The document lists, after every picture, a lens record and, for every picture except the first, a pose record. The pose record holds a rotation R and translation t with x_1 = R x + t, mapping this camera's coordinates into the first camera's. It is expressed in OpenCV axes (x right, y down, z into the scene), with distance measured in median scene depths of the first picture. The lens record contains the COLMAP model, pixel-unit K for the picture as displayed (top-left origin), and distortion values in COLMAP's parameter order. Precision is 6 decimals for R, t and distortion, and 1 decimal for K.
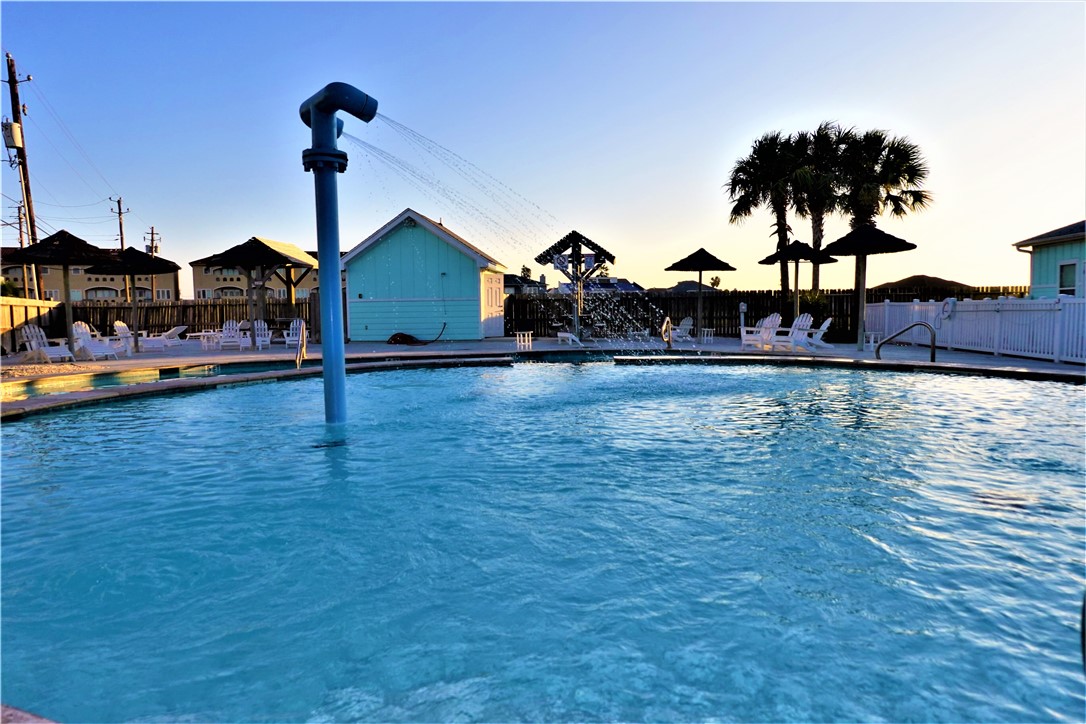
lens RADIAL K [[731.0, 0, 541.4], [0, 731.0, 361.0], [0, 0, 1]] dist [-0.001971, 0.001327]
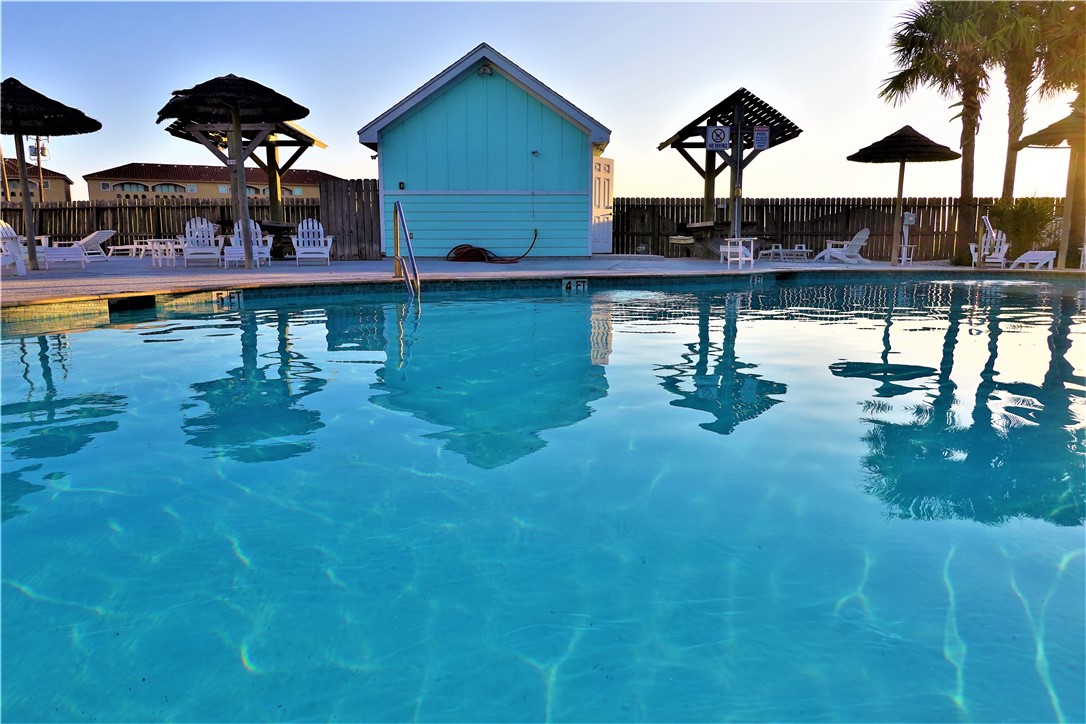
lens RADIAL K [[731.0, 0, 545.6], [0, 731.0, 363.6], [0, 0, 1]] dist [-0.001971, 0.001327]
pose [[0.993718, -0.005059, 0.111795, -0.189087], [-0.005735, 0.995363, 0.096016, 0.003808], [-0.111763, -0.096054, 0.989082, 0.327541]]
